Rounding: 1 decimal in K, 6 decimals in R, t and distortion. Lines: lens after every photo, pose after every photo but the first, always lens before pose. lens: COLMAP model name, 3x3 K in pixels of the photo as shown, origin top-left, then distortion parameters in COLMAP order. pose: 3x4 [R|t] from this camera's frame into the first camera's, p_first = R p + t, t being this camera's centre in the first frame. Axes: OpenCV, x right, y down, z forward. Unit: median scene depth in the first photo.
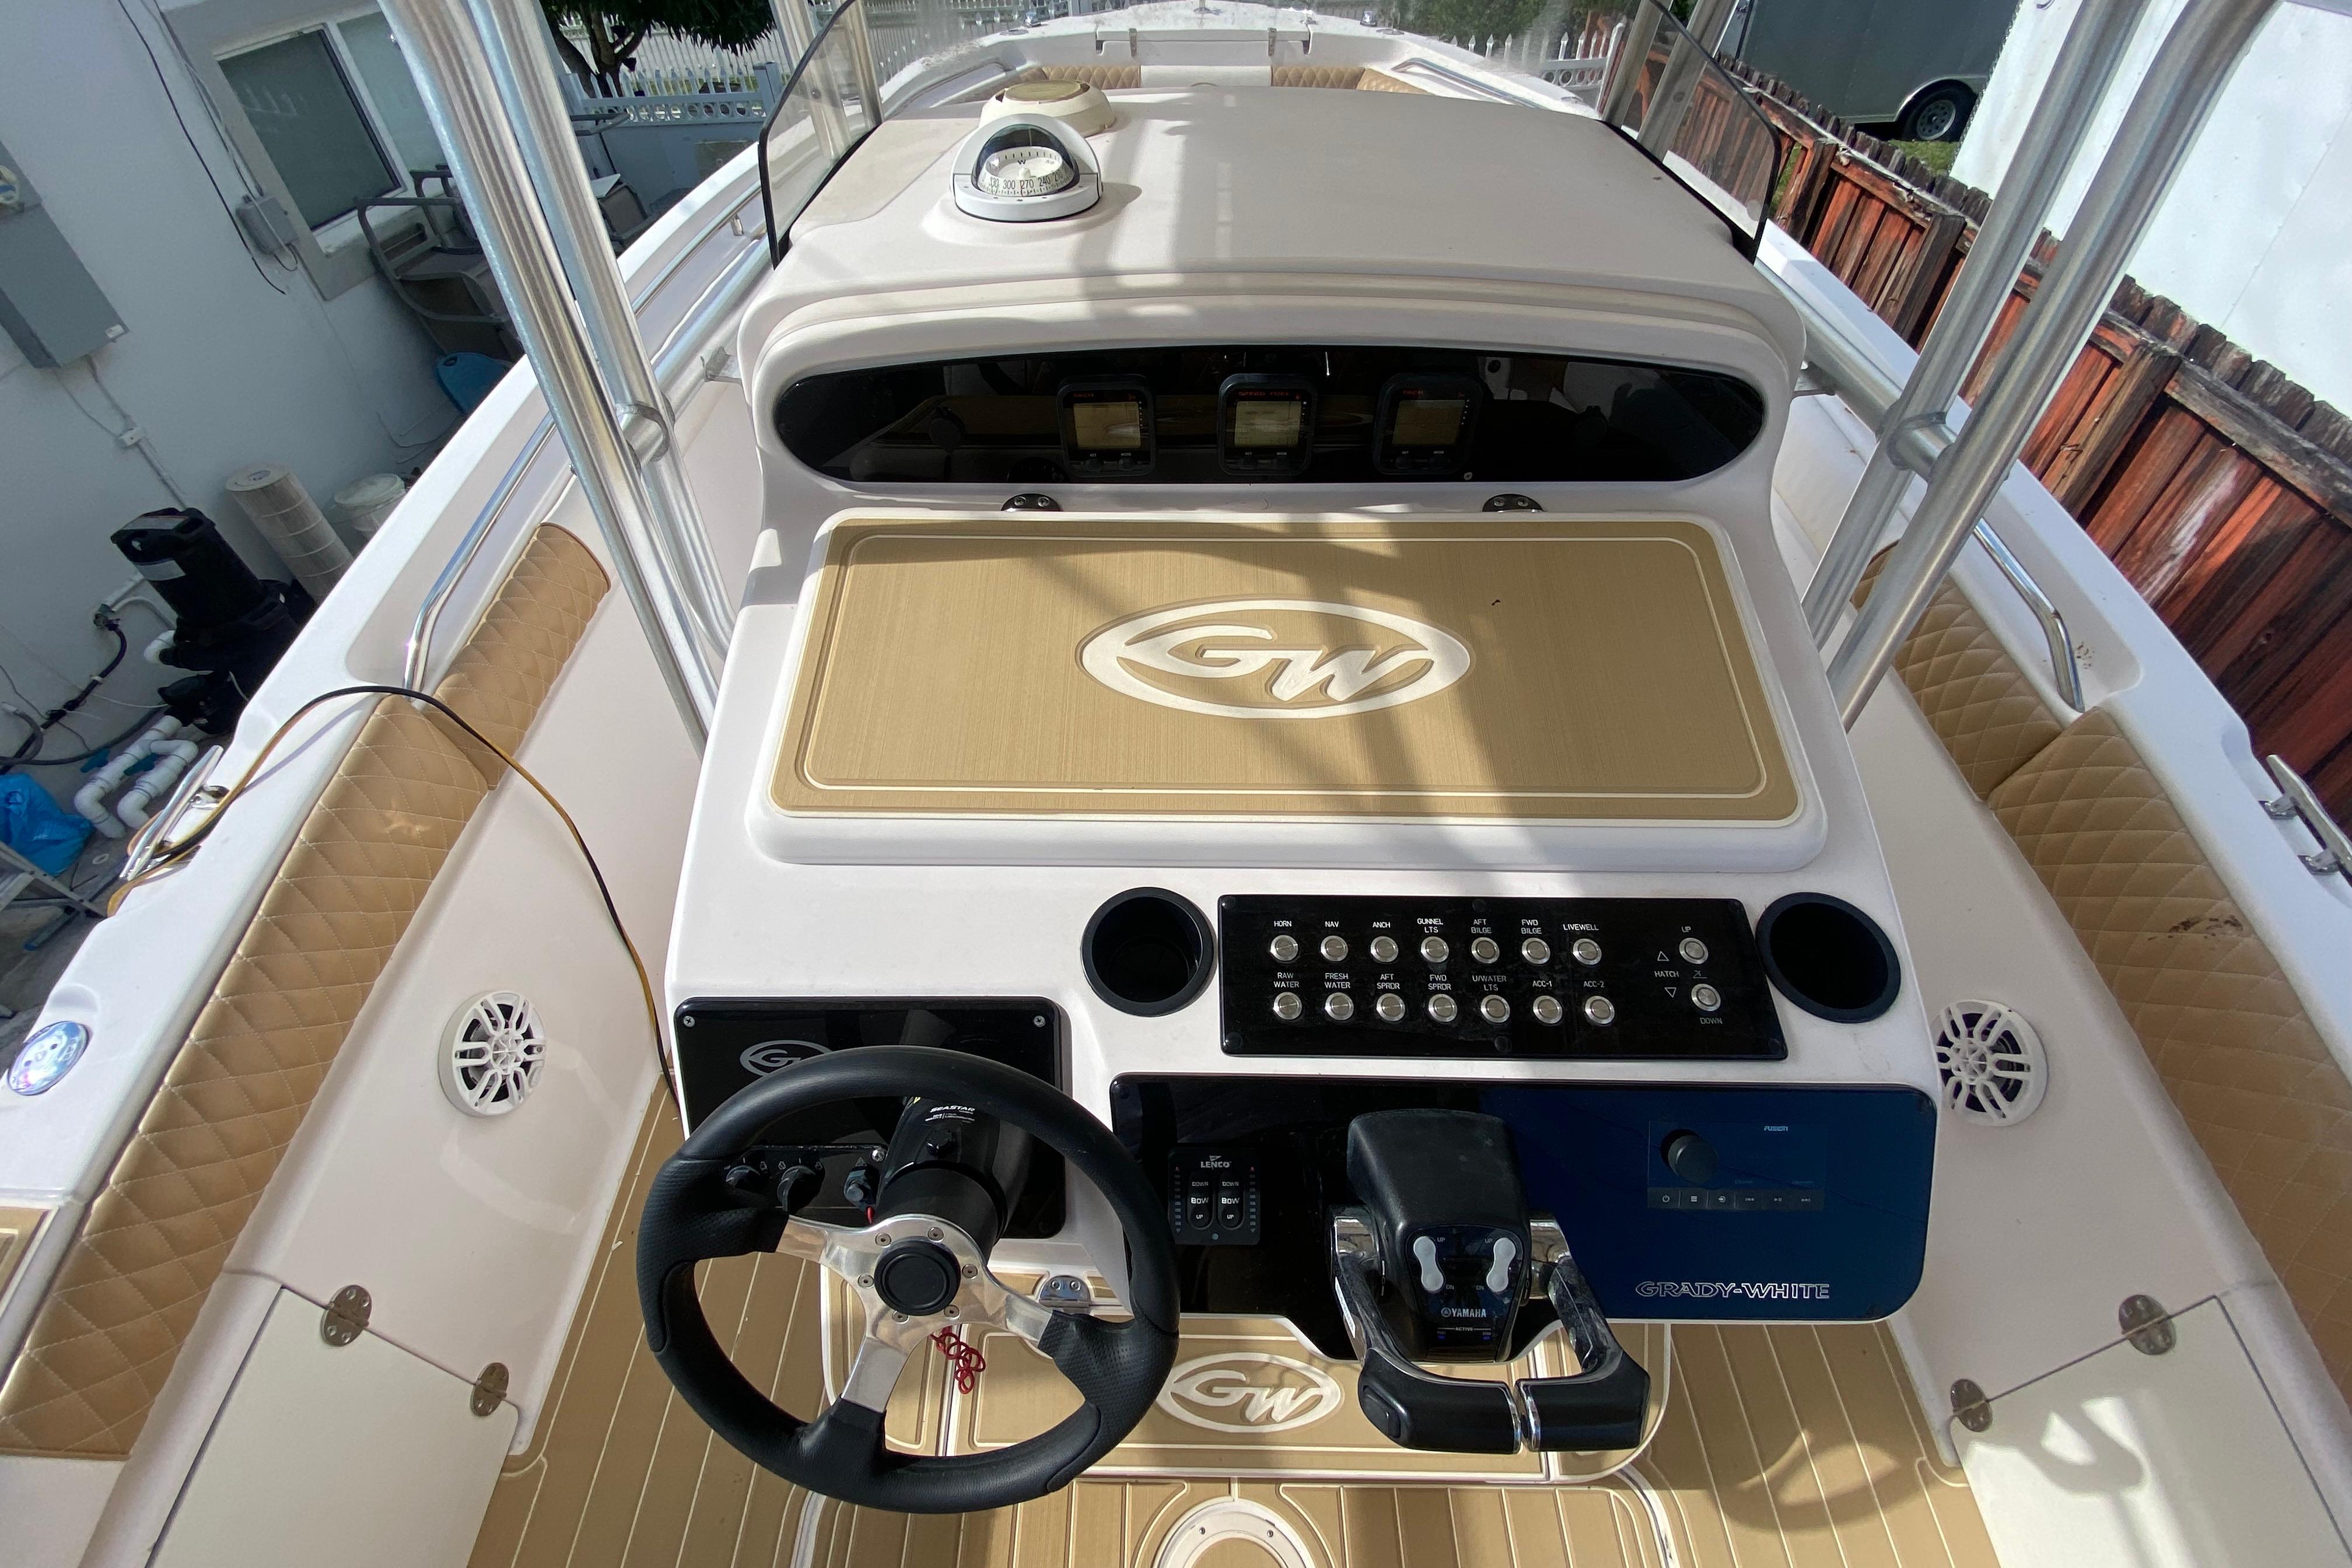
lens RADIAL K [[1003.4, 0, 1149.0], [0, 1003.4, 769.4], [0, 0, 1]] dist [-0.003450, -0.004997]
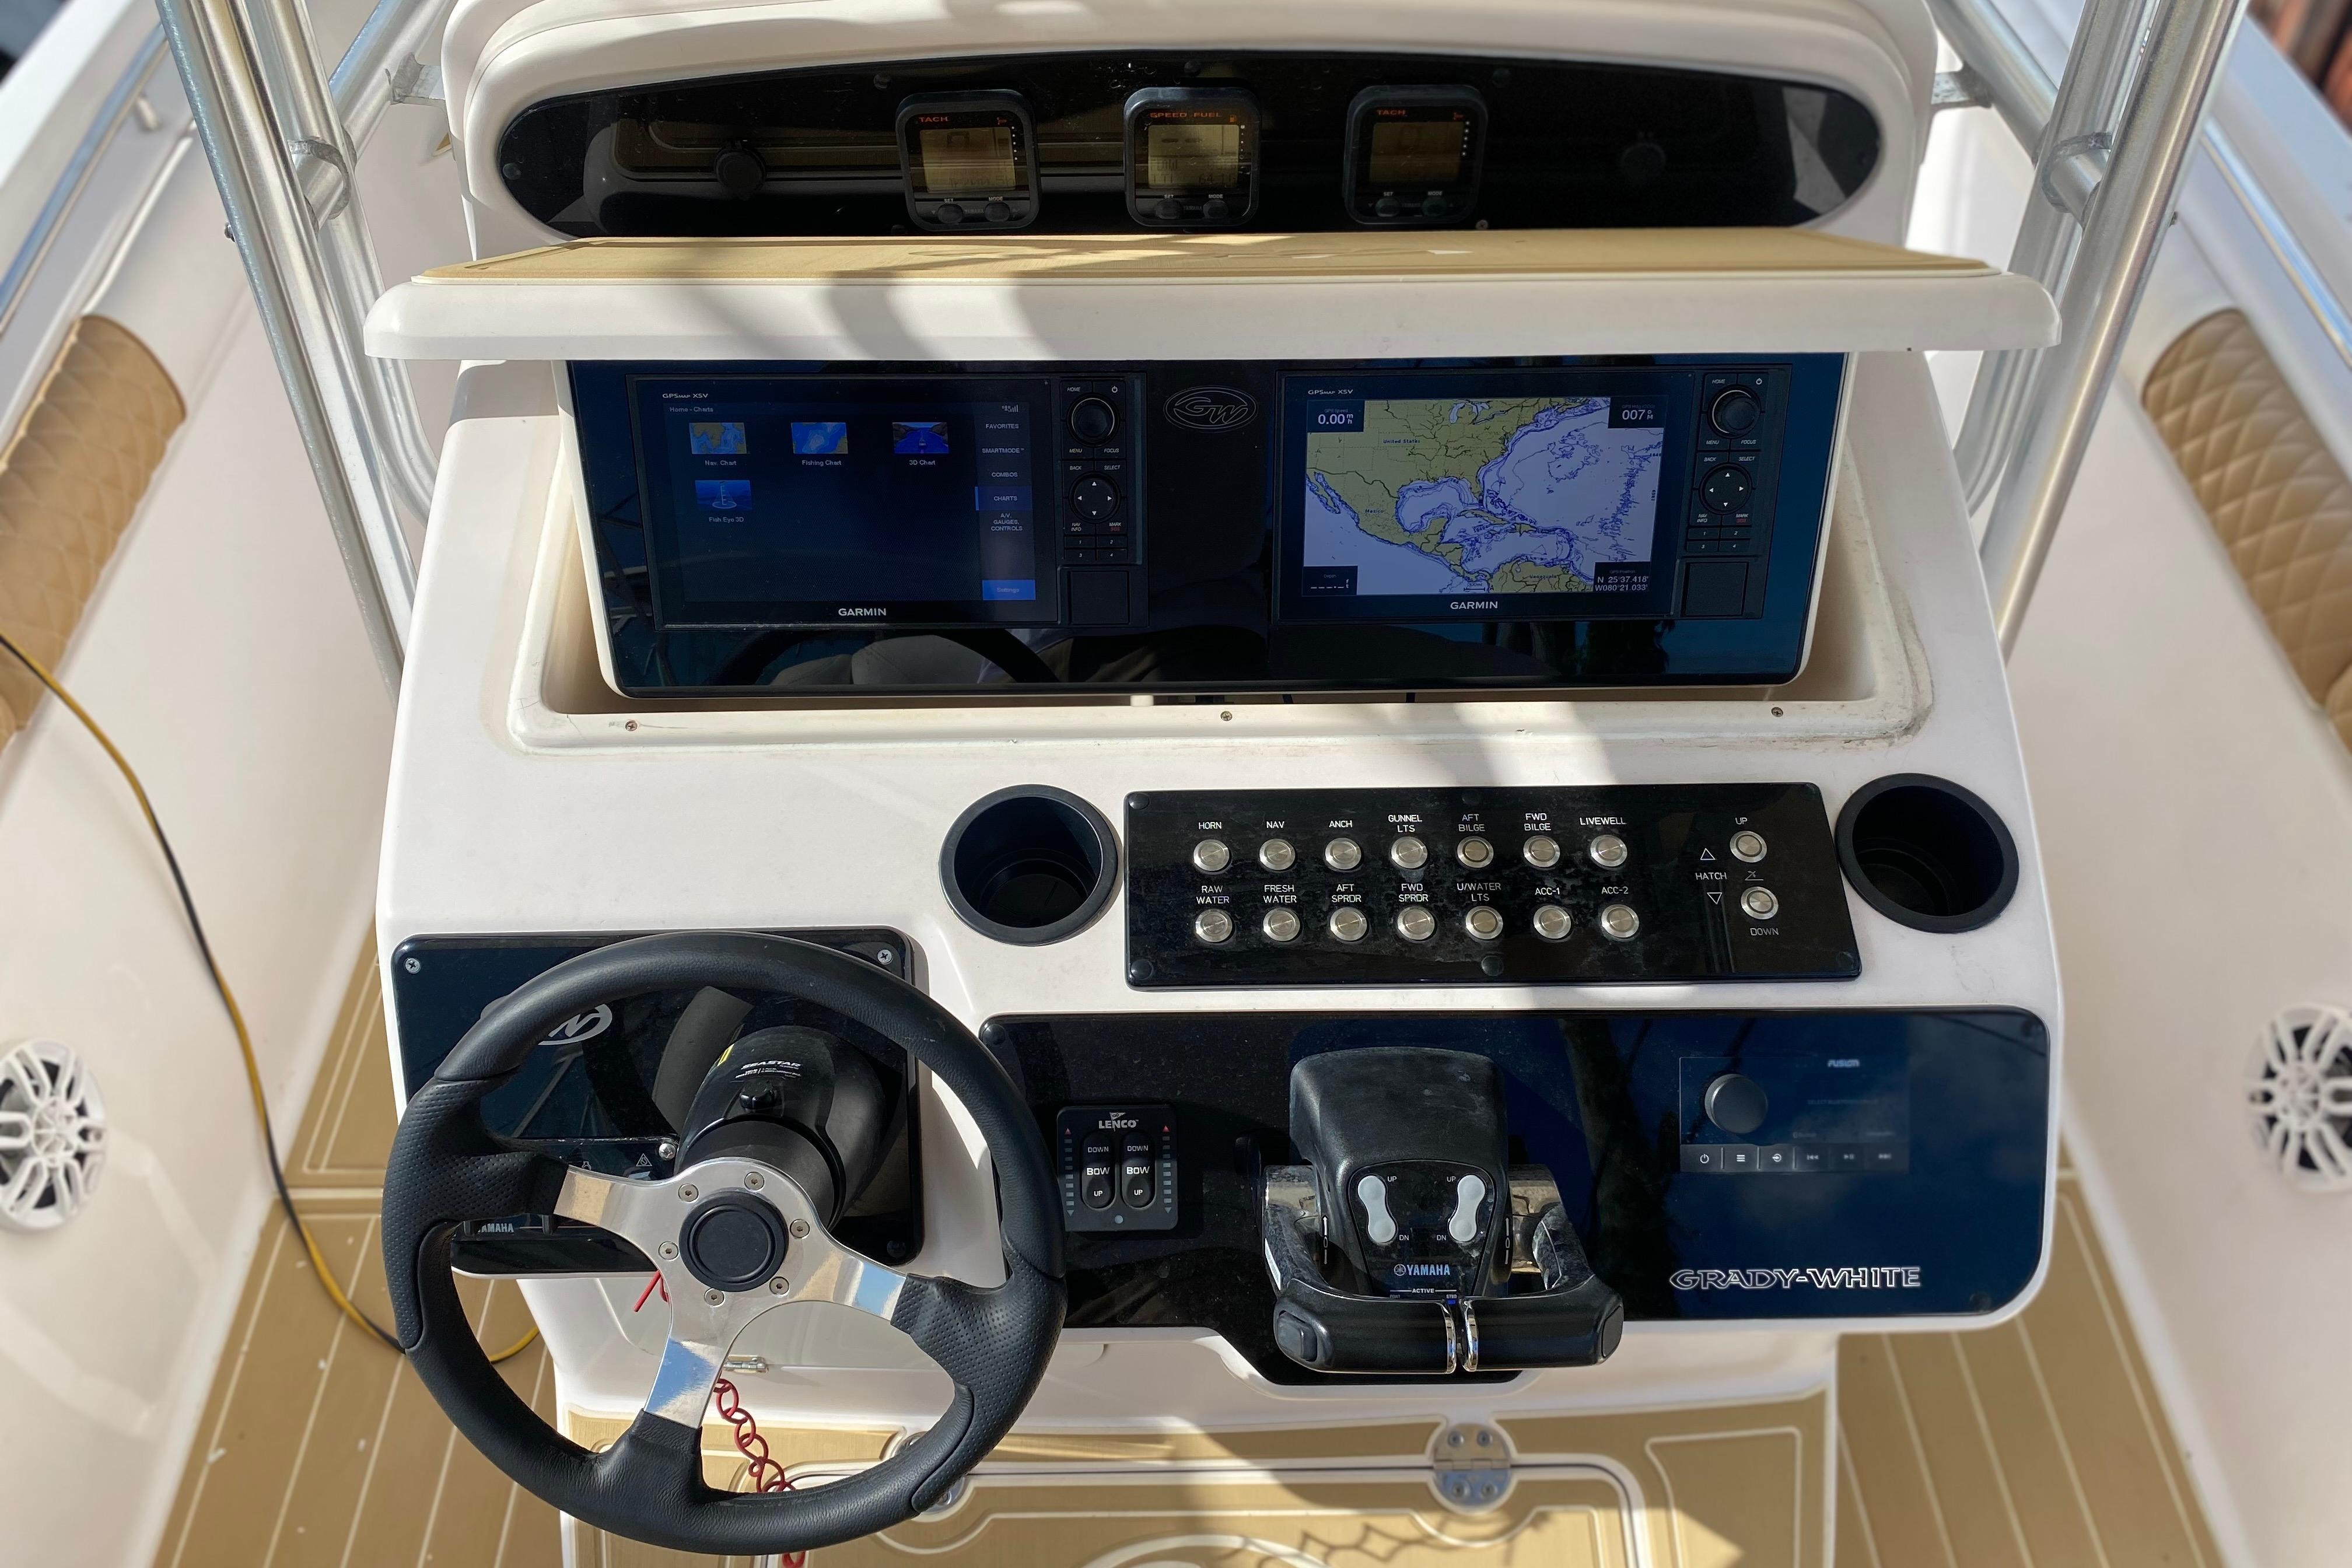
lens RADIAL K [[2042.6, 0, 1164.5], [0, 2042.6, 772.2], [0, 0, 1]] dist [0.009469, -0.046973]
pose [[0.999425, -0.017970, 0.028741, 0.058085], [0.018607, 0.999584, -0.022050, 0.149897], [-0.028333, 0.022572, 0.999344, -0.533592]]
